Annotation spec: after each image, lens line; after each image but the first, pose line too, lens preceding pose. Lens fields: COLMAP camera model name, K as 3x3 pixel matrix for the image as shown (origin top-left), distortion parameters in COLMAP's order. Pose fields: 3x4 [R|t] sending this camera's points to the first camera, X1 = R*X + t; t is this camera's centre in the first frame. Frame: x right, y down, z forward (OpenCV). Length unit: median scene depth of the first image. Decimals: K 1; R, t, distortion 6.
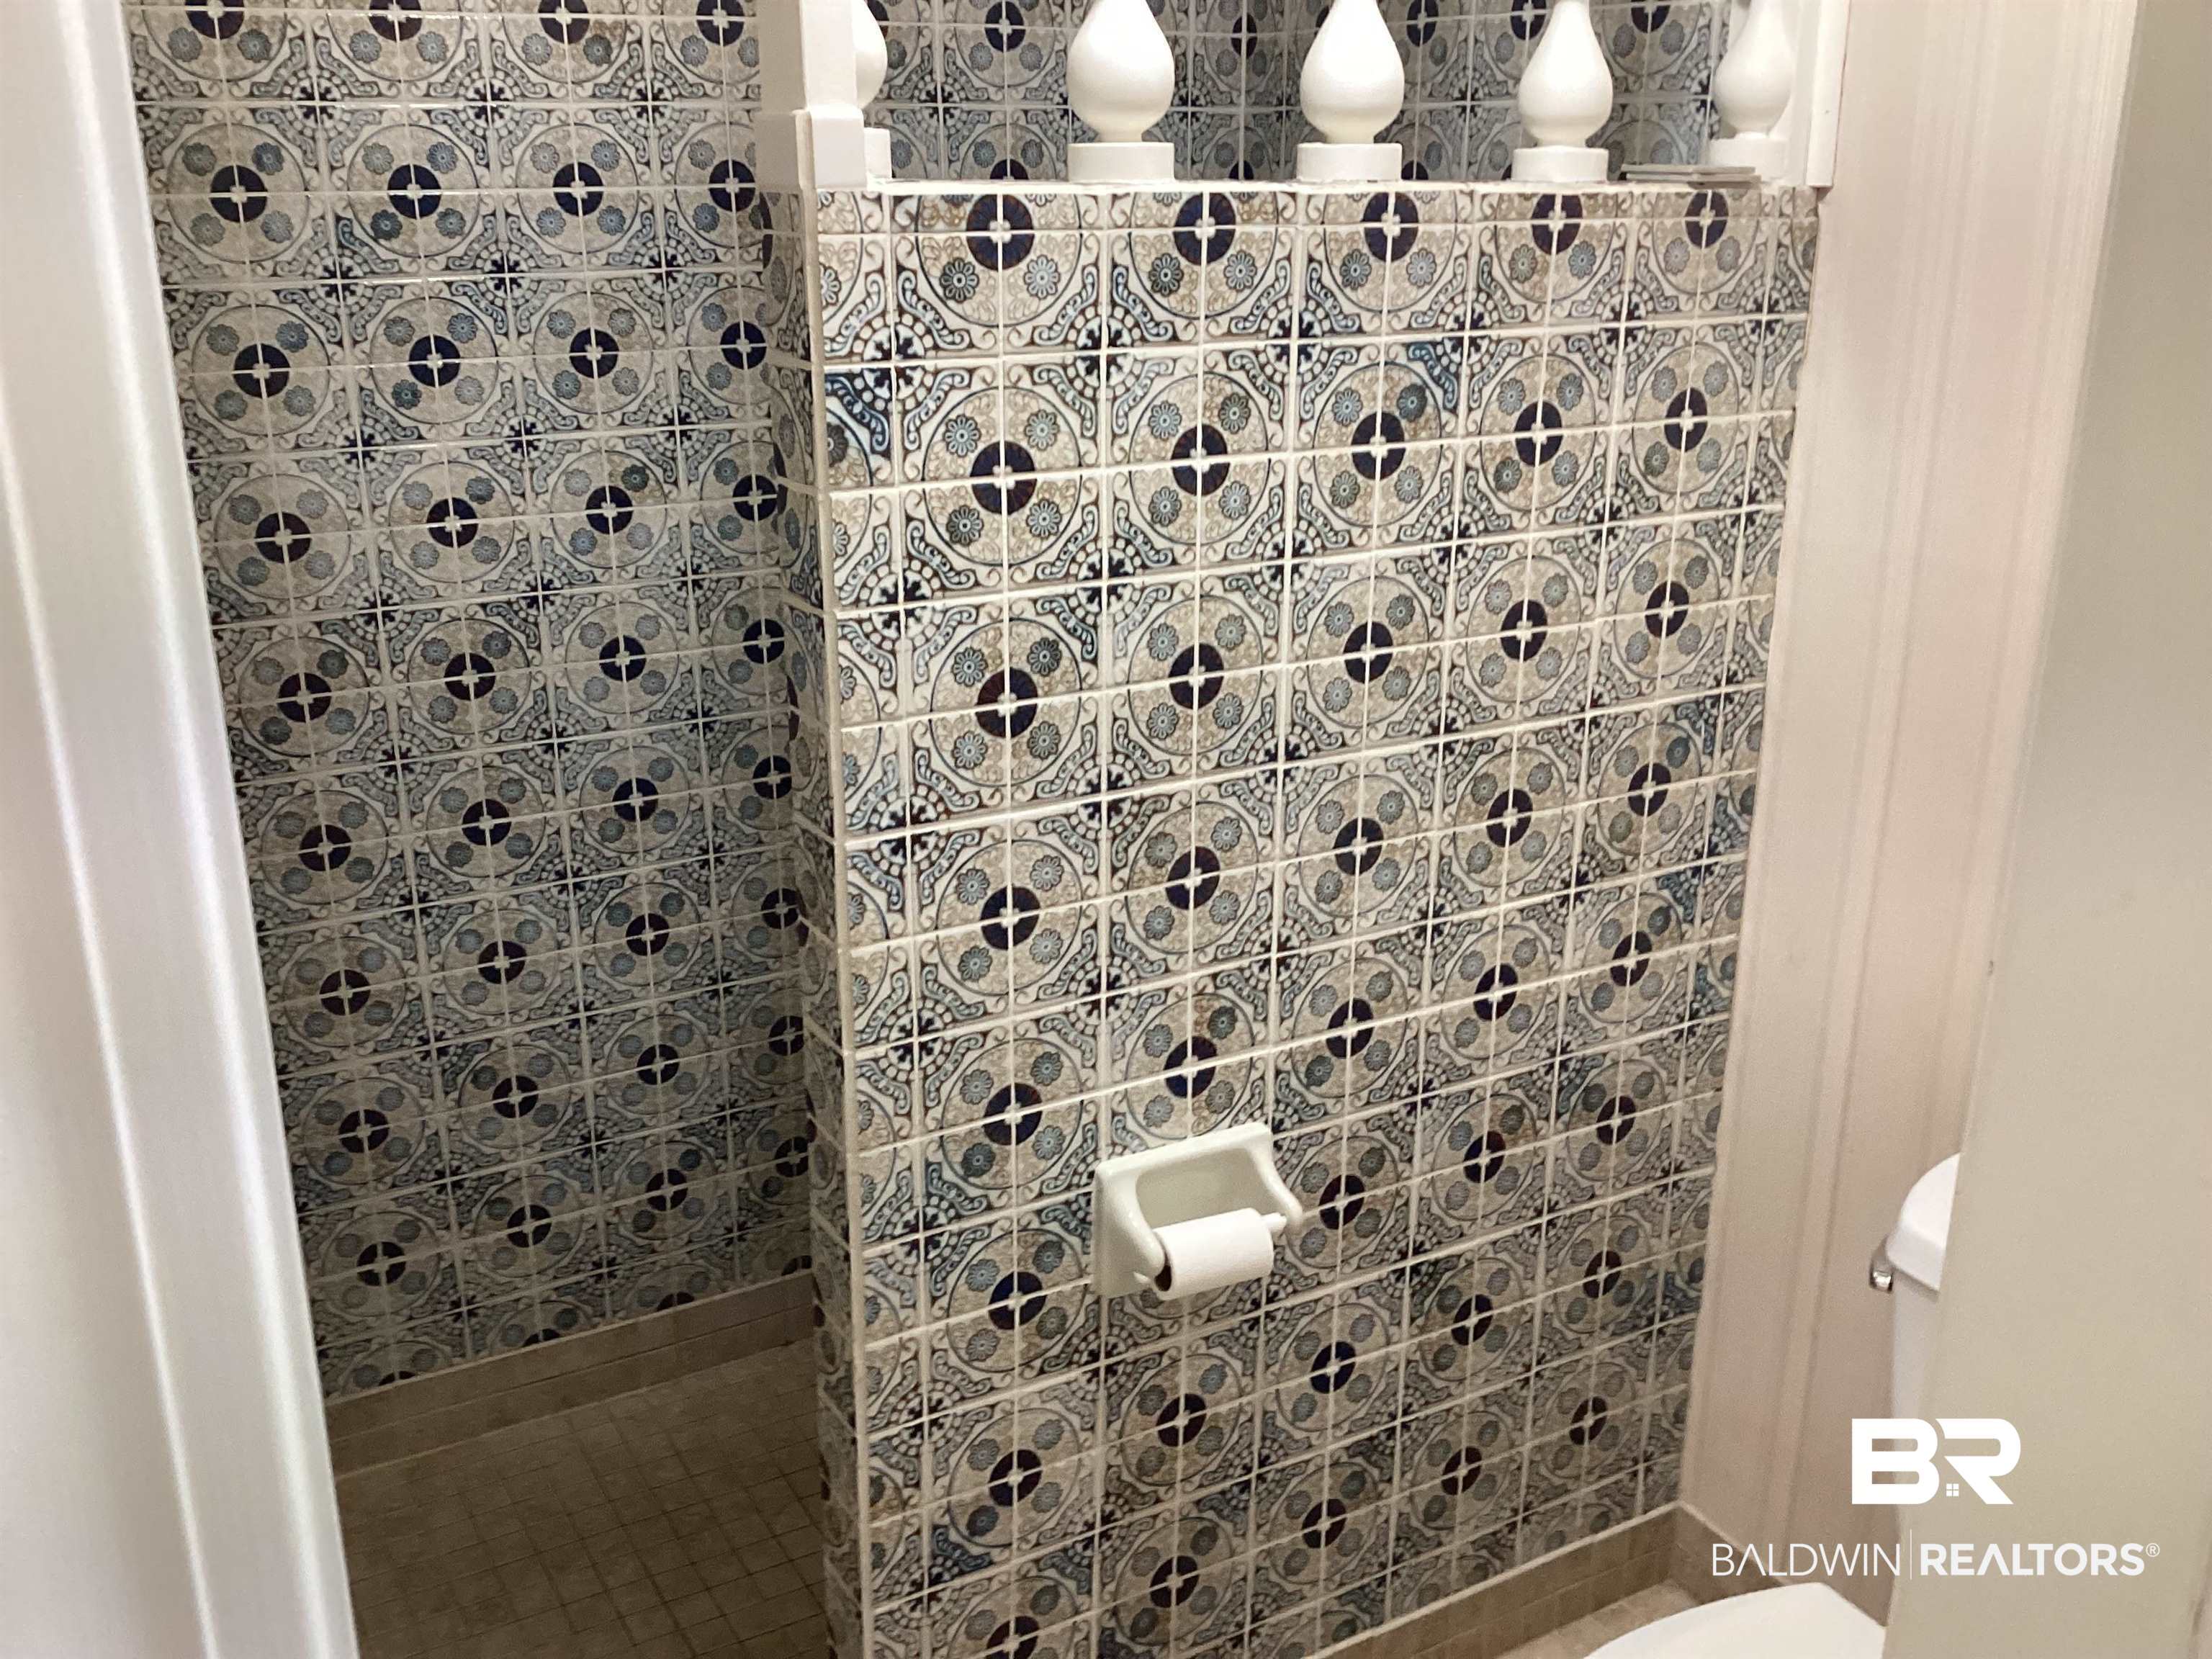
lens RADIAL K [[2054.7, 0, 1107.3], [0, 2054.7, 827.5], [0, 0, 1]] dist [0.051907, 0.000000]
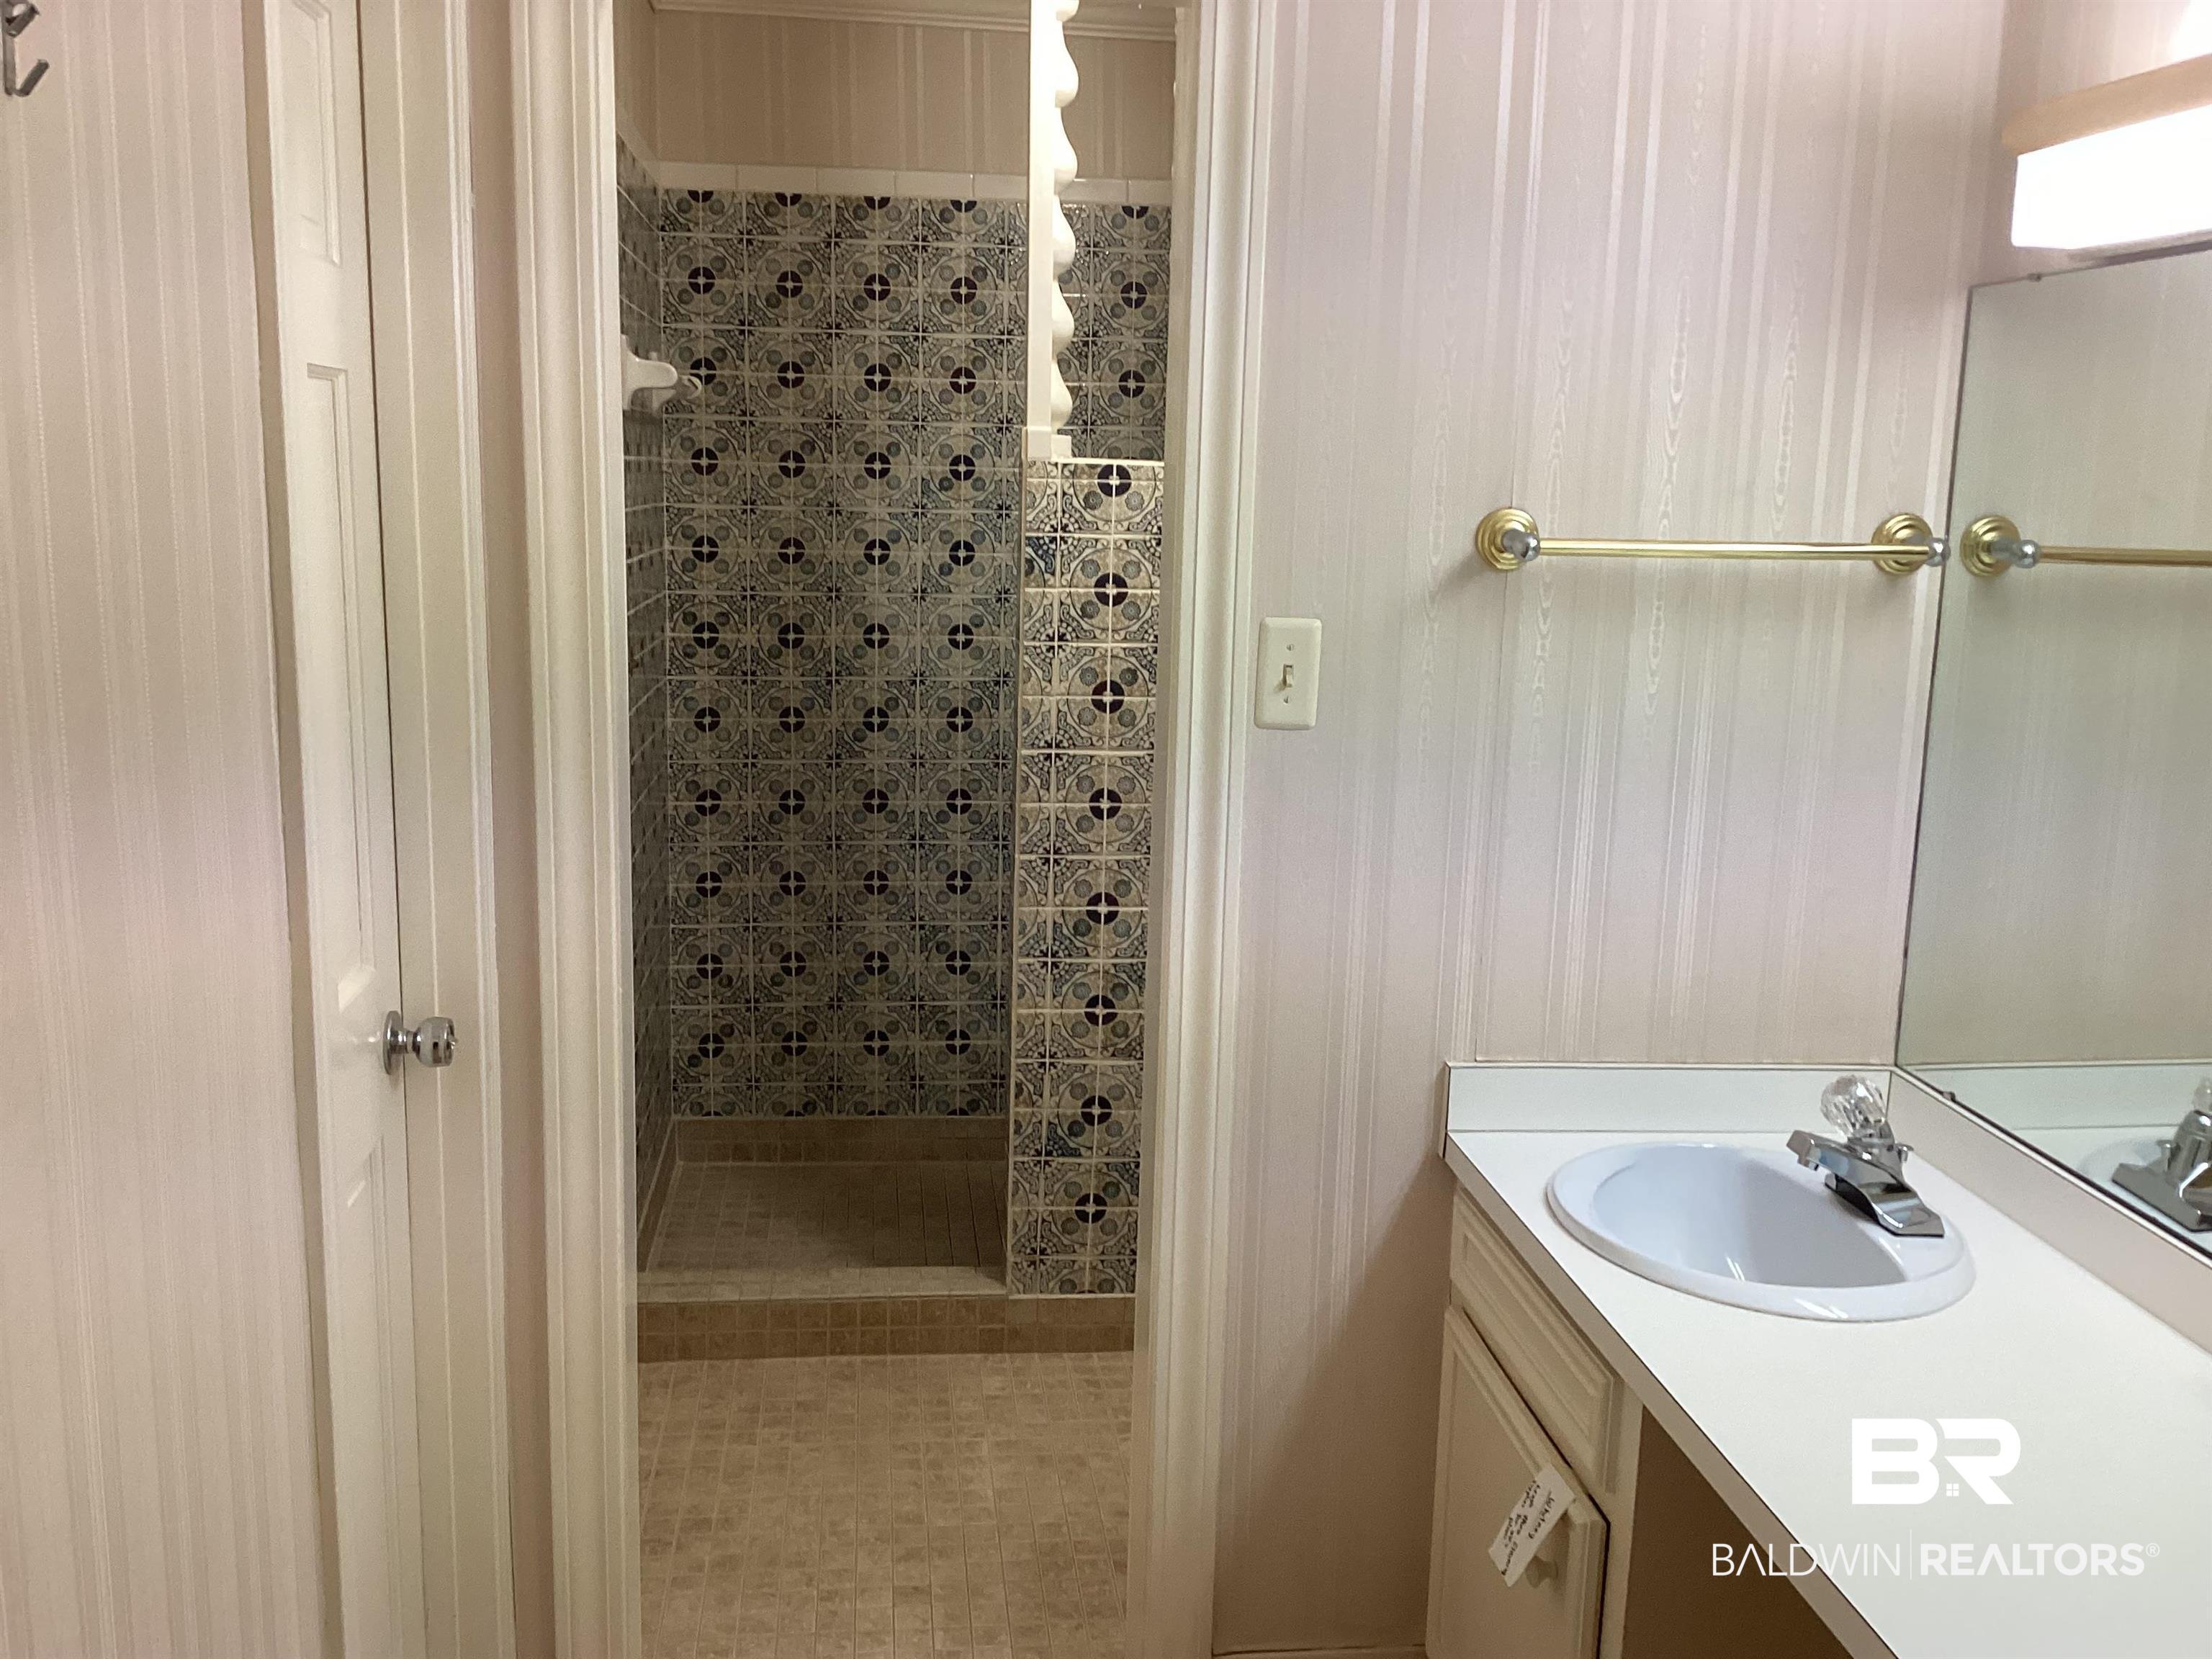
lens RADIAL K [[2054.7, 0, 1102.8], [0, 2054.7, 829.5], [0, 0, 1]] dist [0.051907, 0.000000]
pose [[0.916878, 0.094678, -0.387778, 0.708989], [-0.151237, 0.981433, -0.117970, 0.294412], [0.369409, 0.166810, 0.914173, -0.829132]]
